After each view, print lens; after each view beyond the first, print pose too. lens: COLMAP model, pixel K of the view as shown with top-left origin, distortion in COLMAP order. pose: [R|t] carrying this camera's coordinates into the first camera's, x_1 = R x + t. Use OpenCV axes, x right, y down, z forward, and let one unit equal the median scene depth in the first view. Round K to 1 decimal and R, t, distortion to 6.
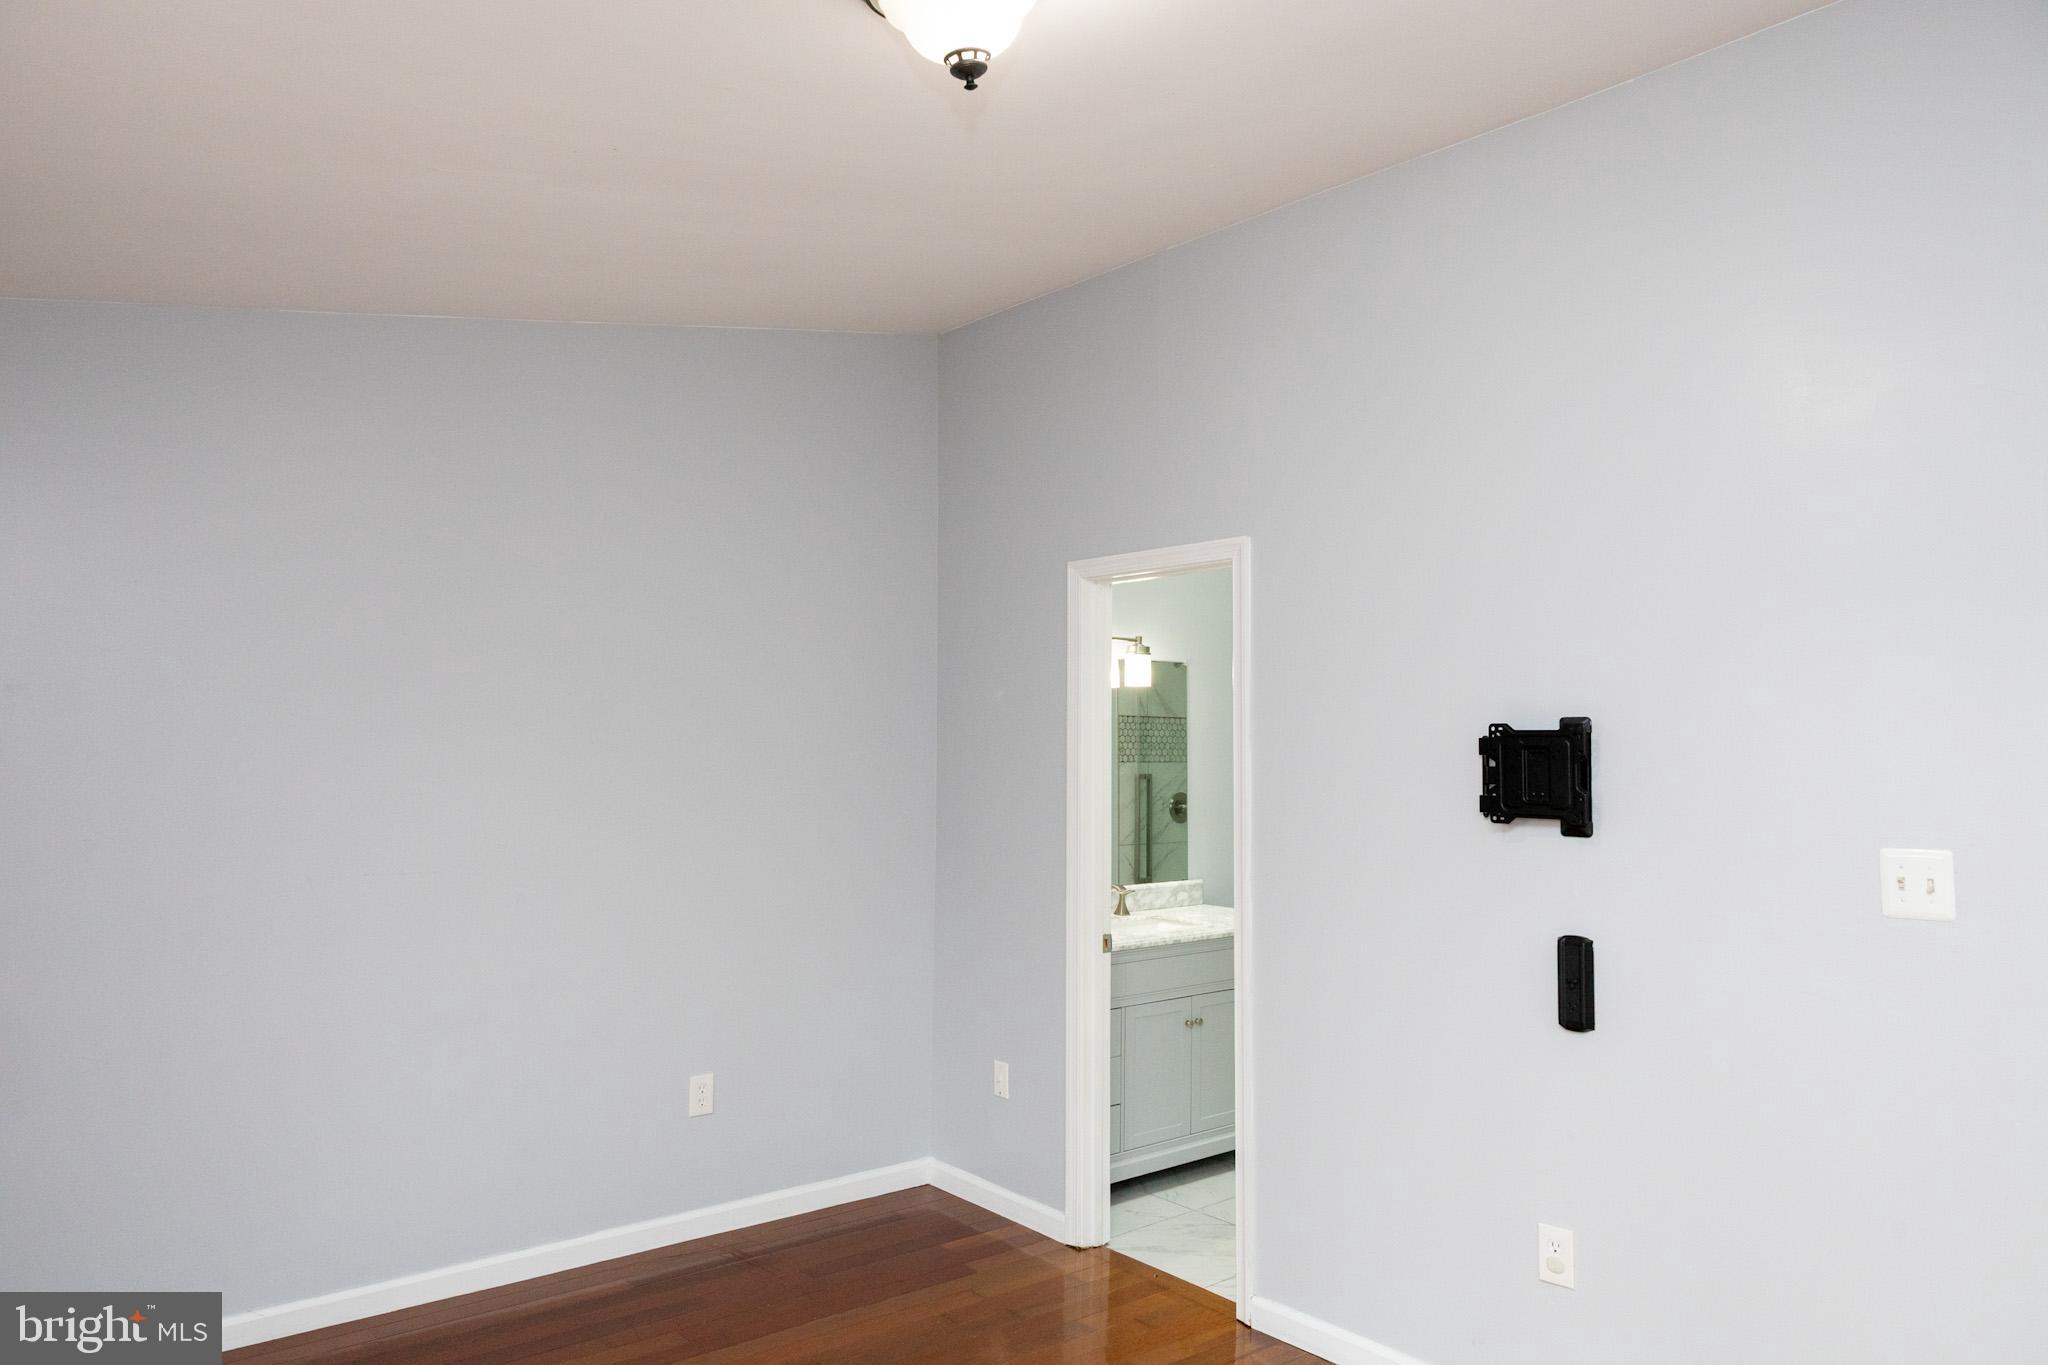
lens RADIAL K [[1355.5, 0, 1024.0], [0, 1355.5, 682.5], [0, 0, 1]] dist [-0.004427, 0.001213]
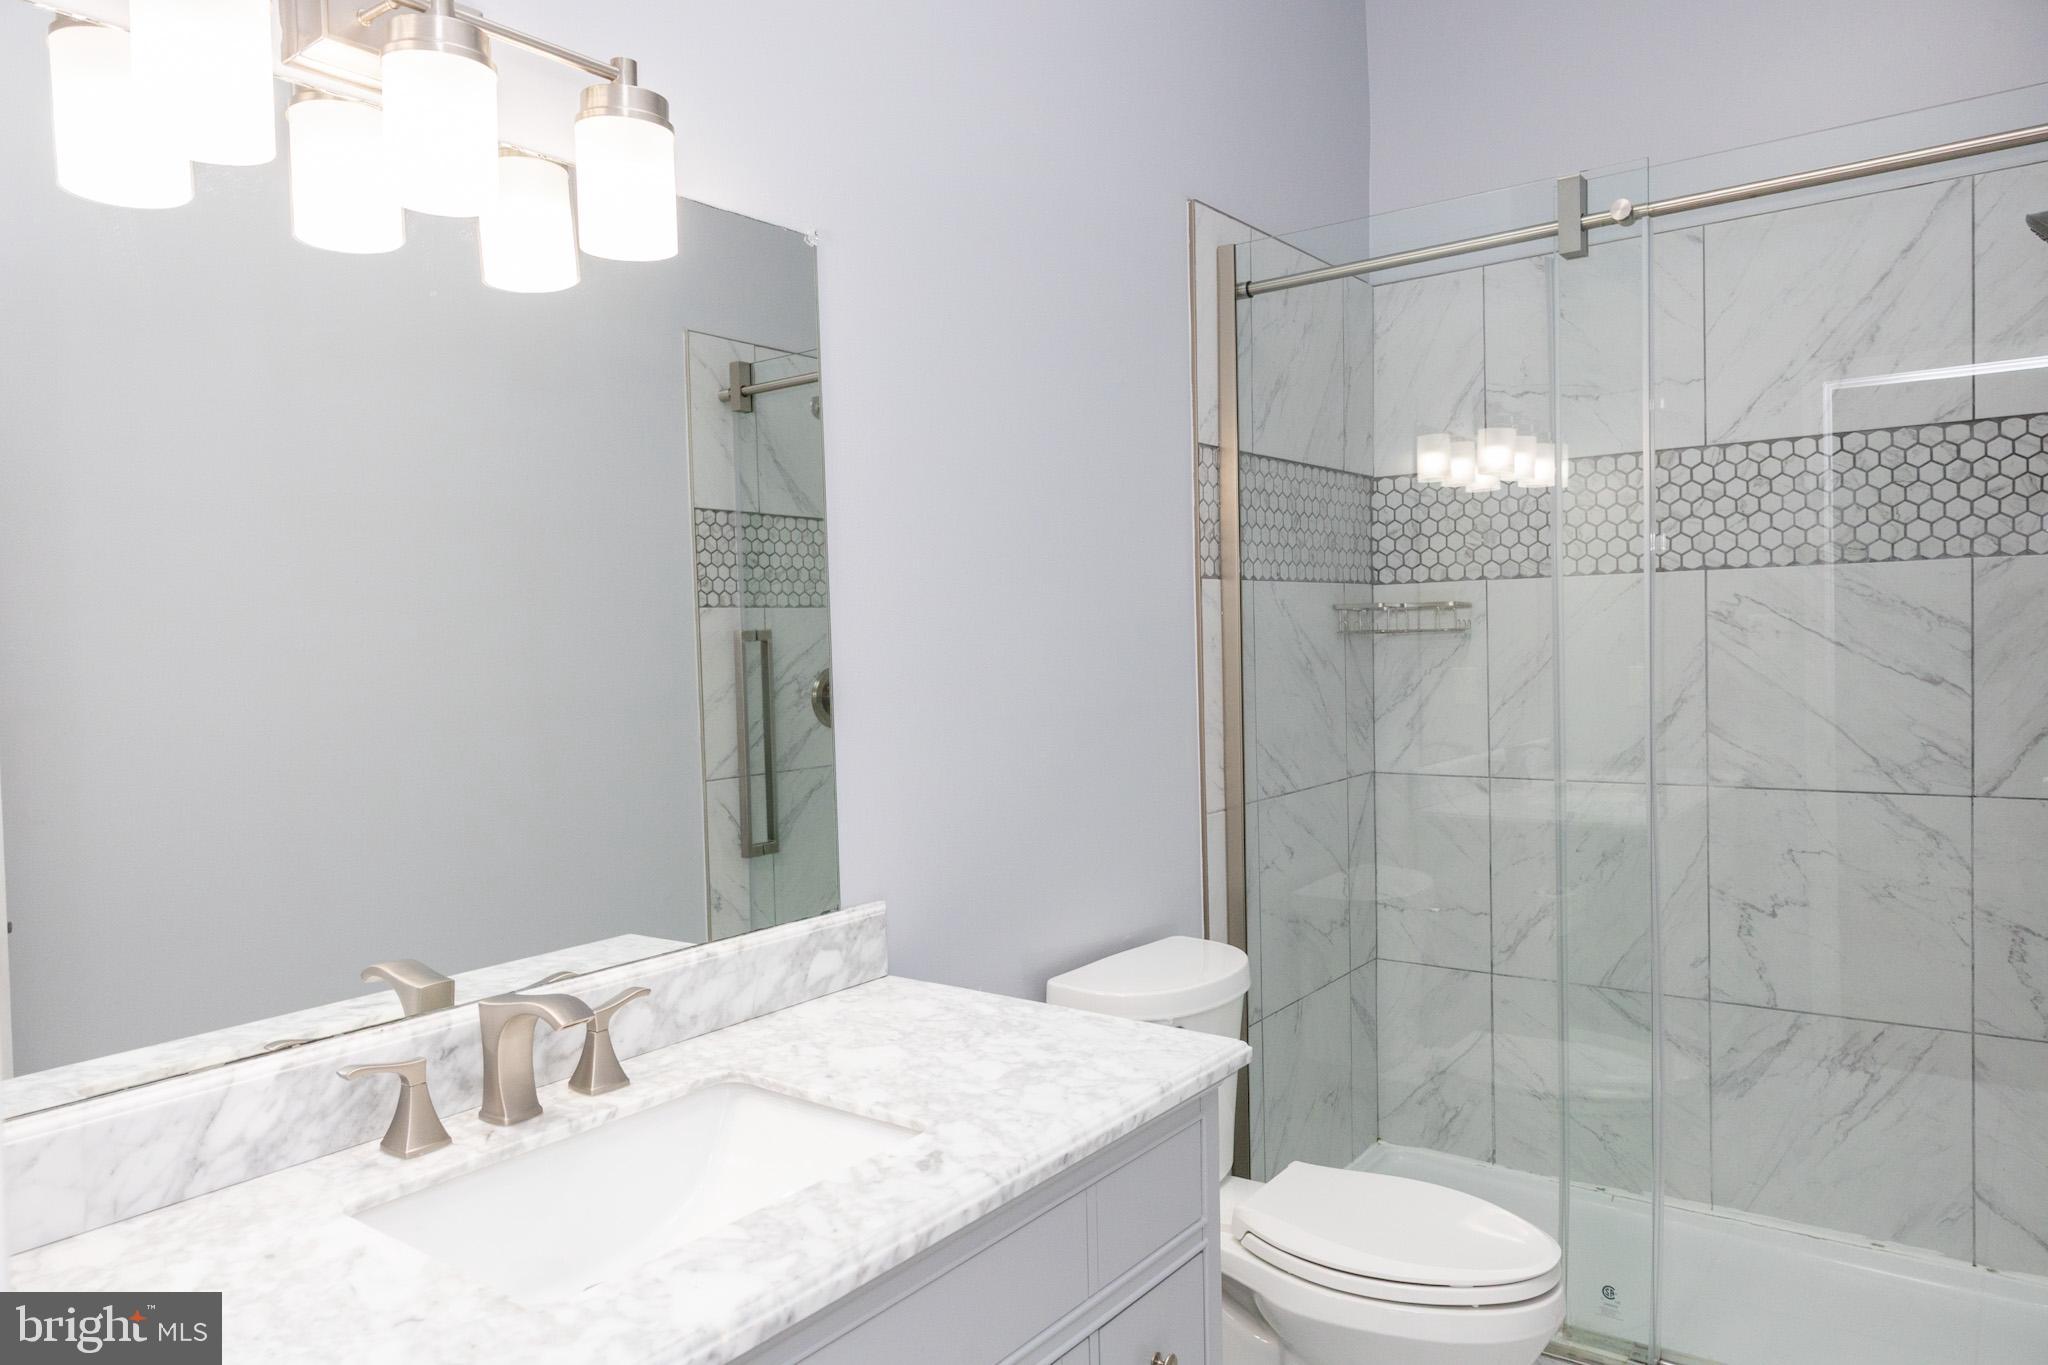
lens RADIAL K [[1355.5, 0, 1024.0], [0, 1355.5, 682.5], [0, 0, 1]] dist [-0.004427, 0.001213]
pose [[0.970603, -0.036986, 0.237829, 0.066772], [0.018671, 0.996715, 0.078806, 0.050110], [-0.239963, -0.072048, 0.968105, 0.513657]]
